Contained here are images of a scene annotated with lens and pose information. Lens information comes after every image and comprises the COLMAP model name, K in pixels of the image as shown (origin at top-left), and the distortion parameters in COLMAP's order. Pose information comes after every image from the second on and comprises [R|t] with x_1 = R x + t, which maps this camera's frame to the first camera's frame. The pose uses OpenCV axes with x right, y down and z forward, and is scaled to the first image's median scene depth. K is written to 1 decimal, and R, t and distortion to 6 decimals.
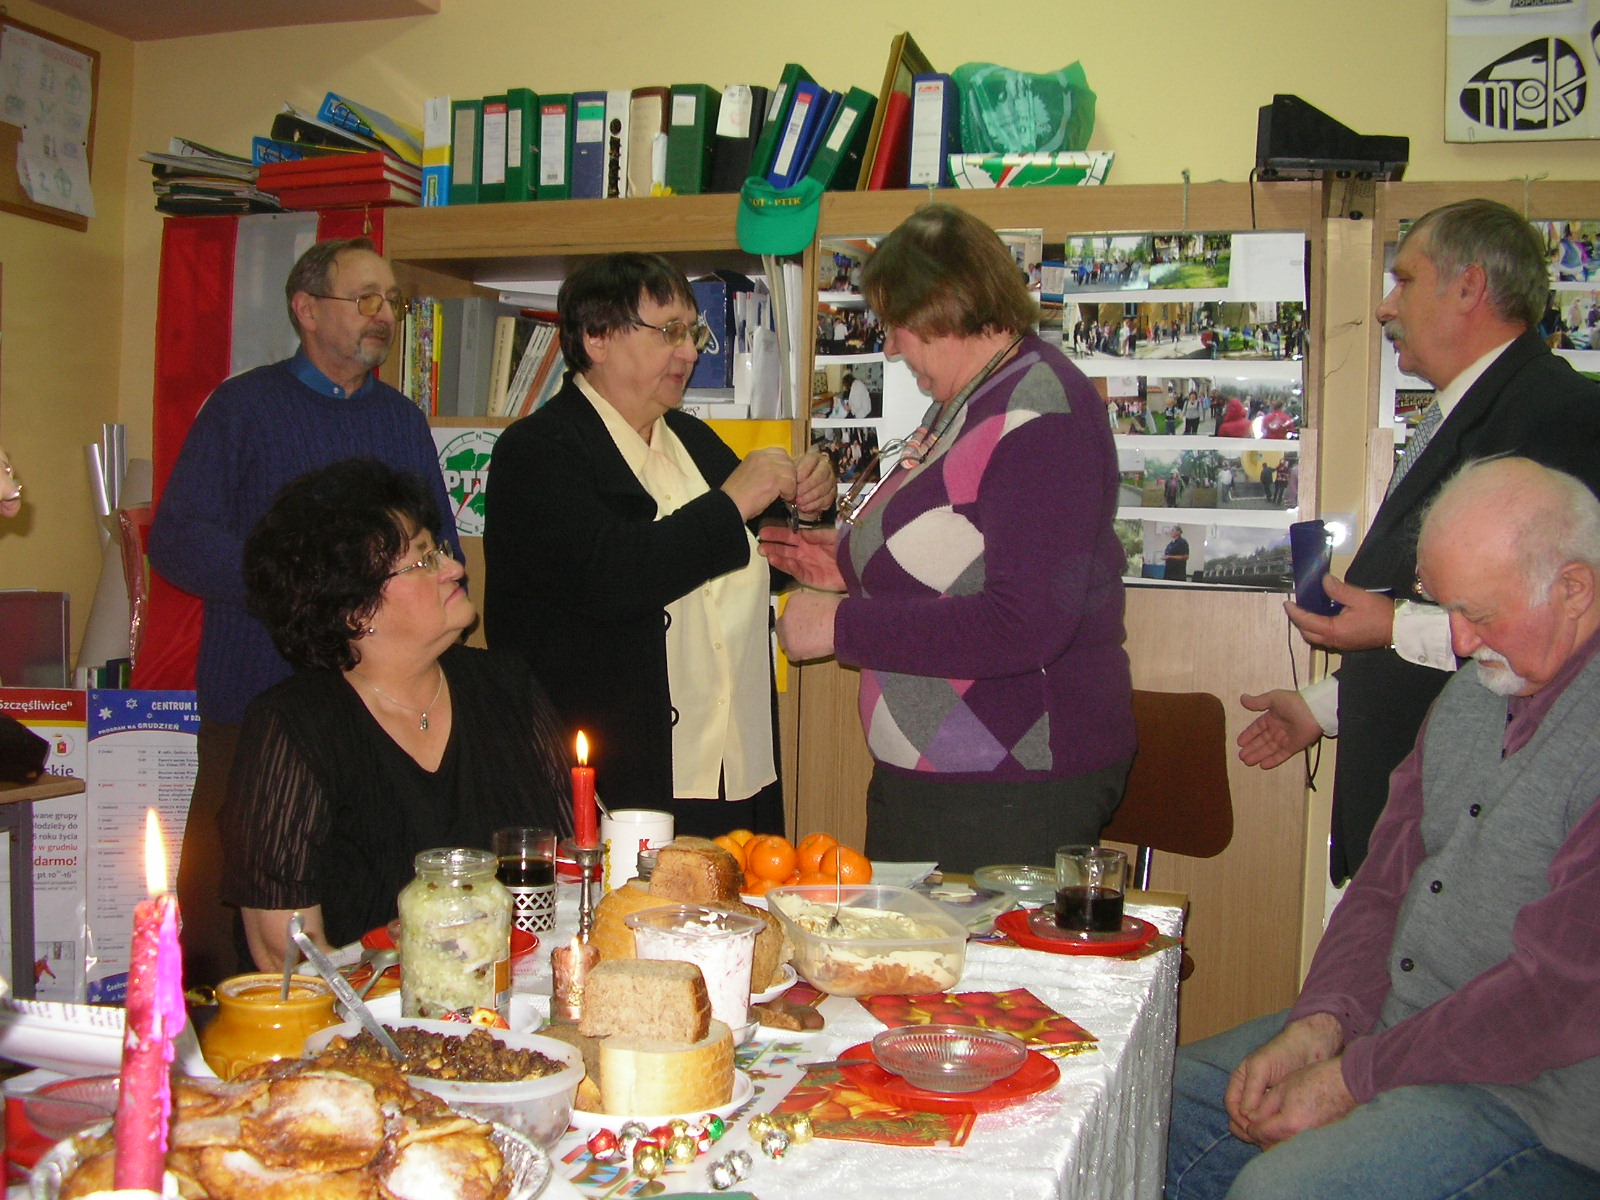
lens RADIAL K [[1779.2, 0, 761.2], [0, 1779.2, 595.5], [0, 0, 1]] dist [-0.148832, 0.068029]
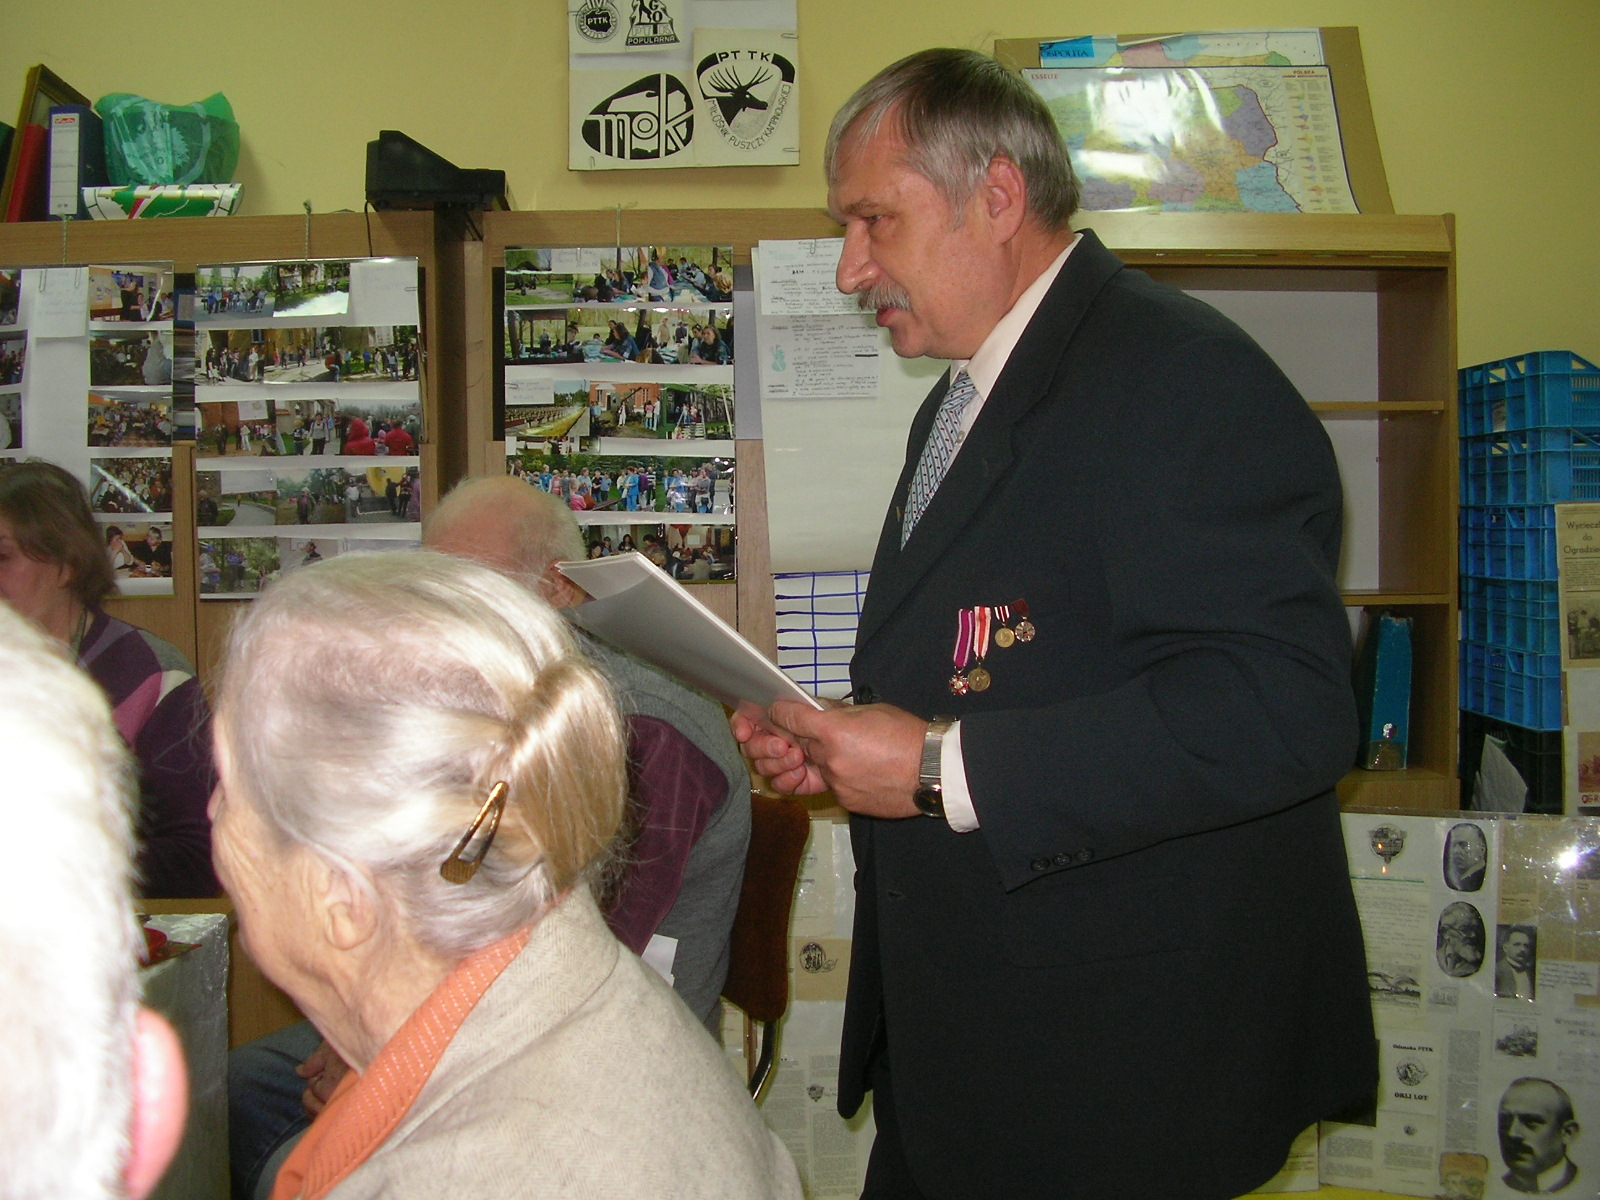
lens RADIAL K [[1779.2, 0, 761.2], [0, 1779.2, 595.5], [0, 0, 1]] dist [-0.148832, 0.068029]
pose [[0.938725, -0.055846, 0.340113, 0.126936], [0.053893, 0.998431, 0.015196, -0.008762], [-0.340428, 0.004065, 0.940262, -0.075774]]
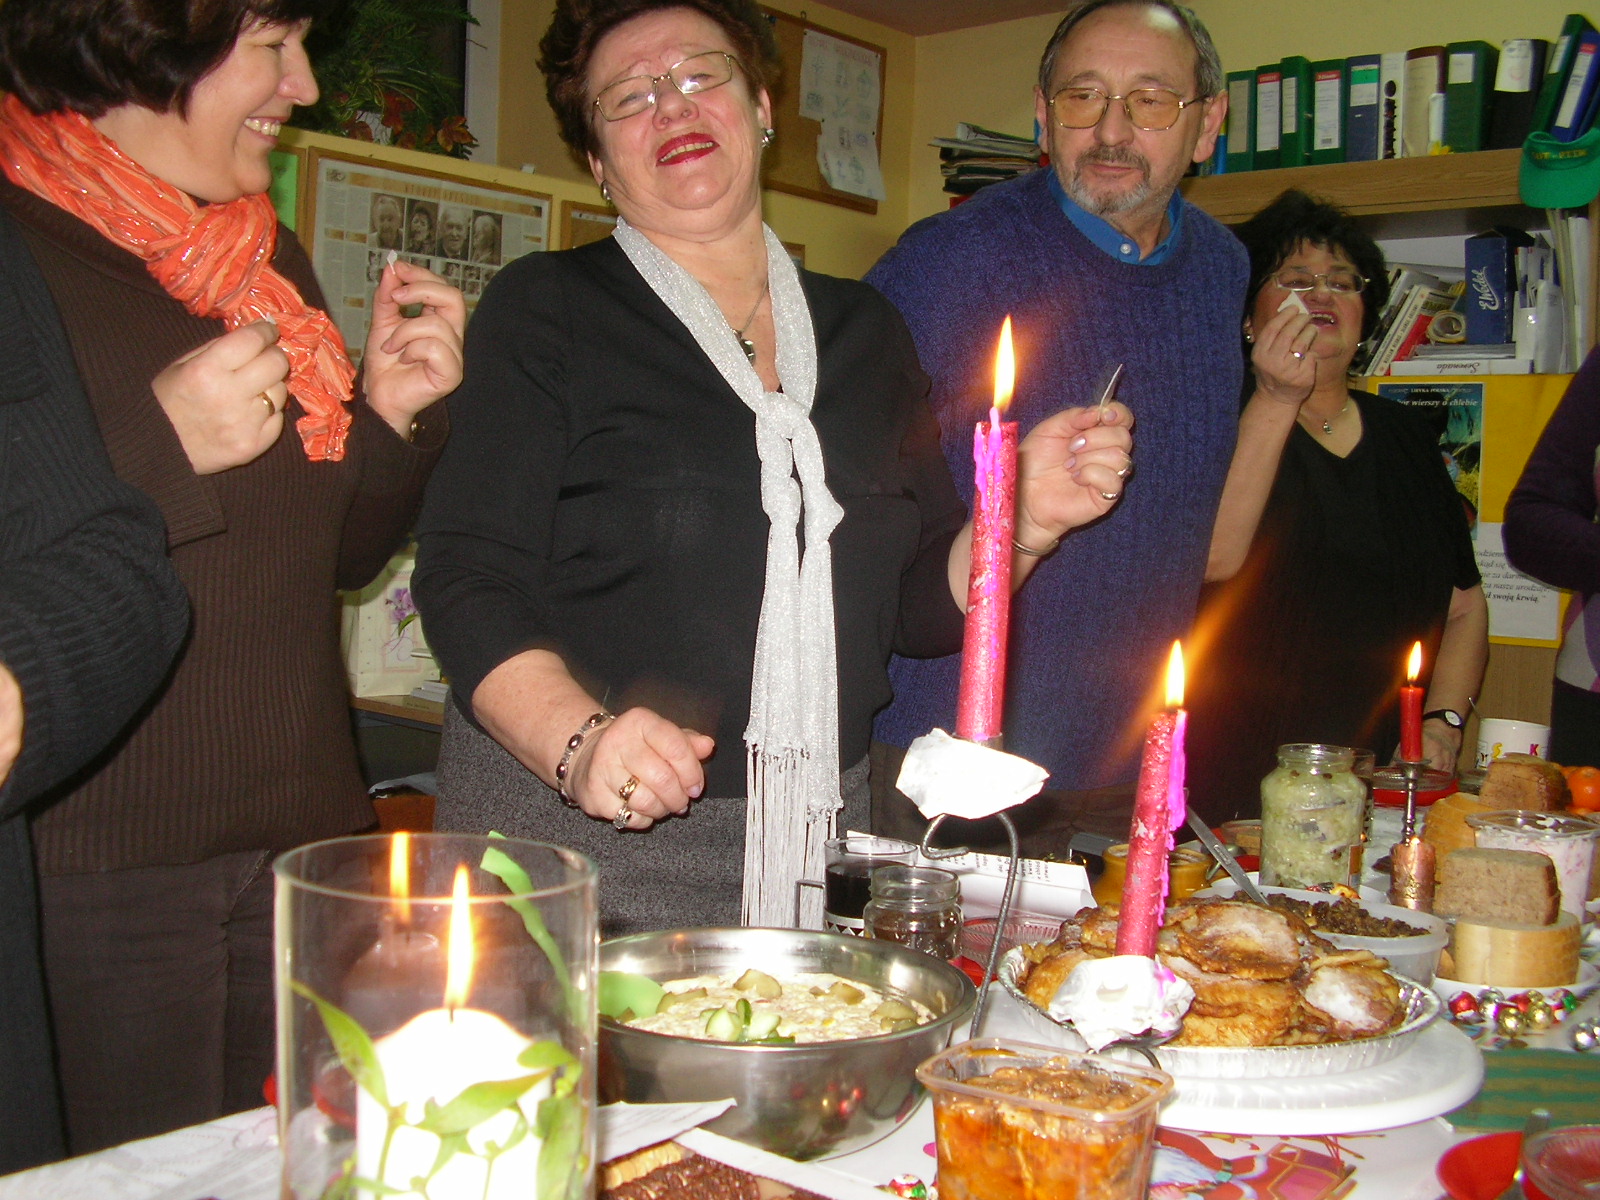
lens RADIAL K [[1761.6, 0, 764.5], [0, 1761.6, 595.6], [0, 0, 1]] dist [-0.137037, 0.031407]
pose [[0.922135, 0.020116, -0.386345, -0.032264], [-0.015486, 0.999766, 0.015094, 0.018219], [0.386558, -0.007936, 0.922231, -0.056505]]
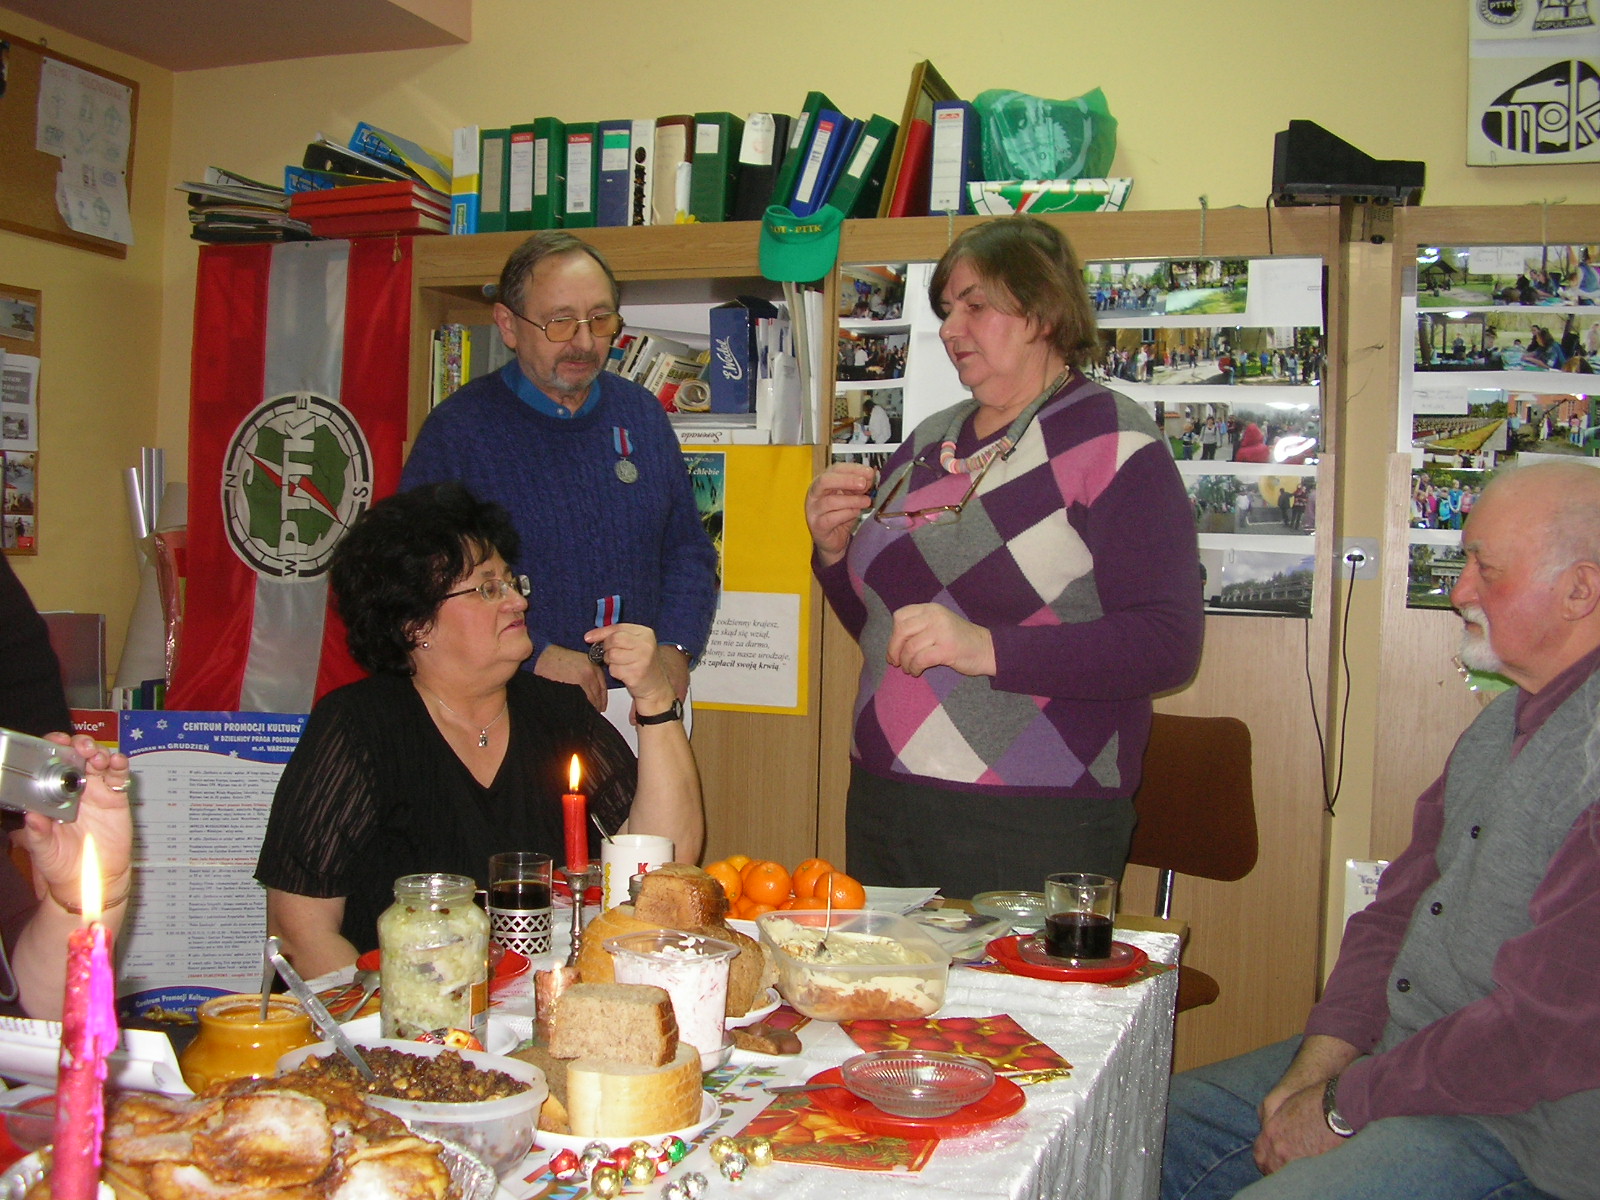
lens RADIAL K [[1779.2, 0, 761.2], [0, 1779.2, 595.5], [0, 0, 1]] dist [-0.148832, 0.068029]
pose [[0.999496, 0.001241, -0.031731, 0.021338], [-0.001580, 0.999942, -0.010638, -0.003120], [0.031716, 0.010683, 0.999440, -0.007728]]
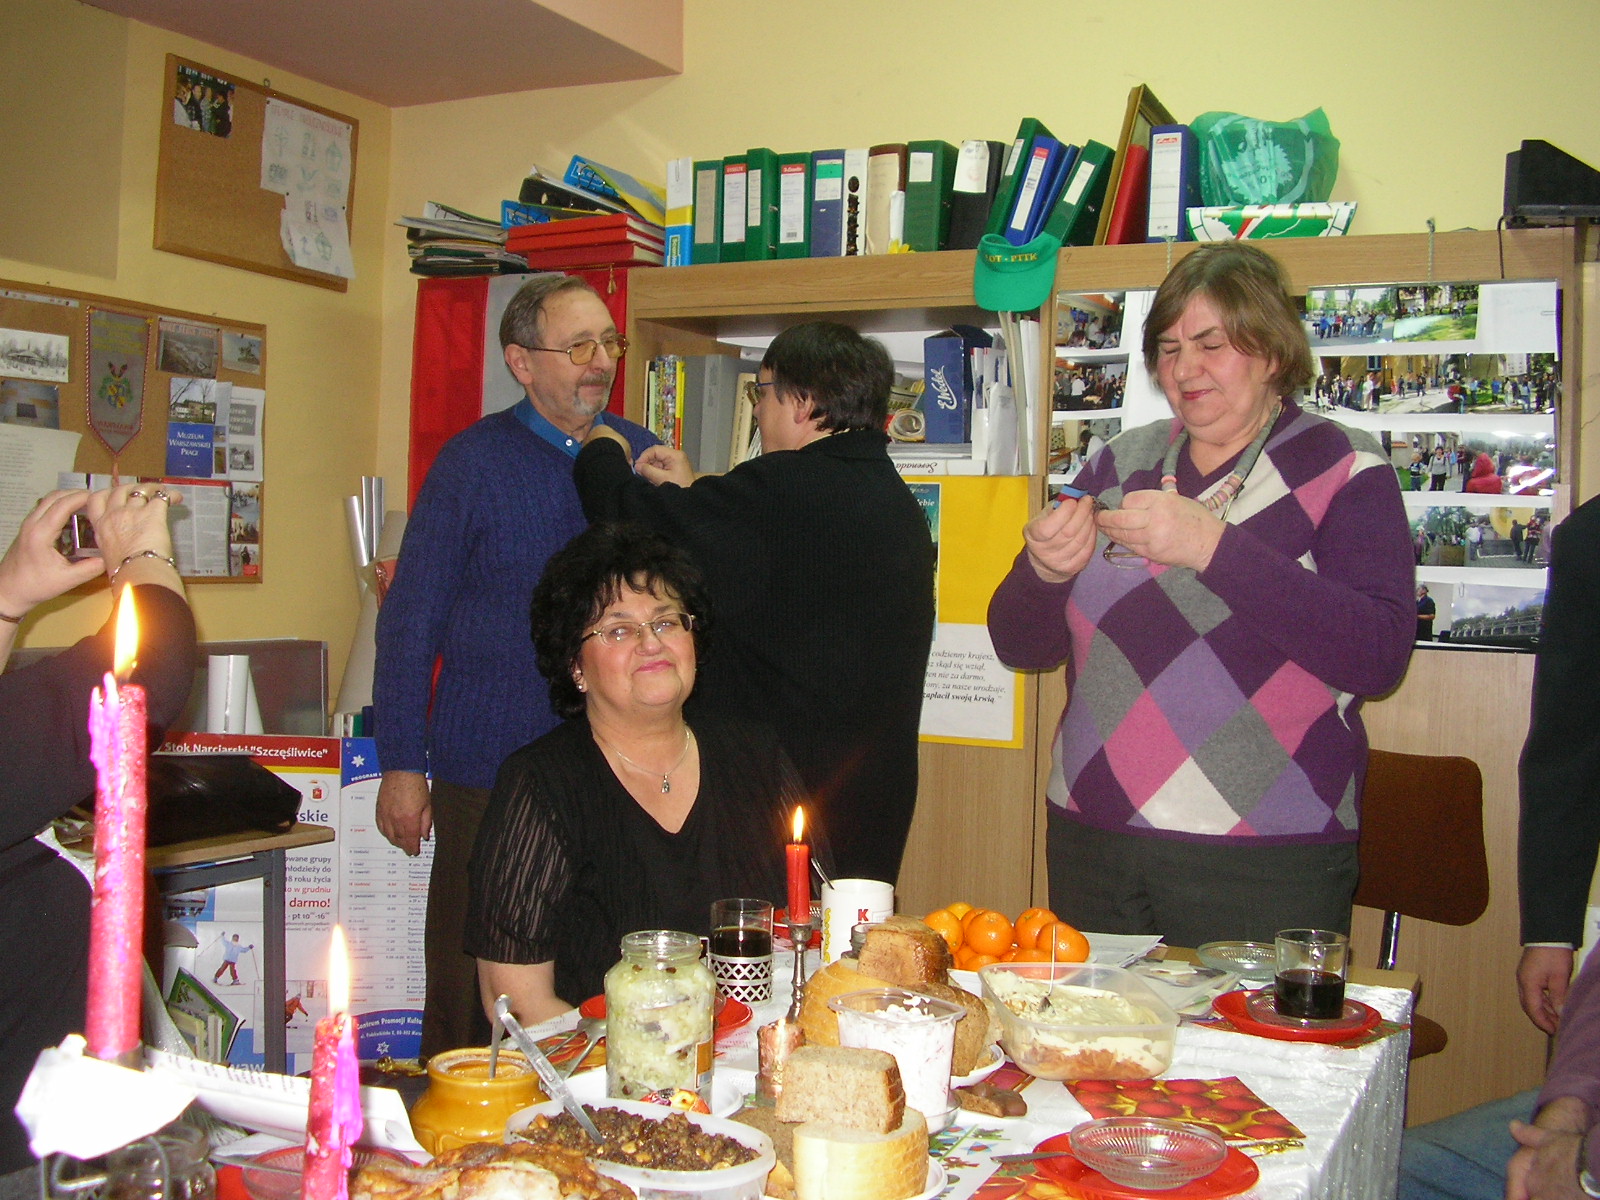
lens RADIAL K [[1779.2, 0, 761.2], [0, 1779.2, 595.5], [0, 0, 1]] dist [-0.148832, 0.068029]
pose [[0.989206, 0.002251, -0.146511, 0.015213], [-0.004783, 0.999845, -0.016931, -0.015160], [0.146450, 0.017449, 0.989064, -0.004769]]
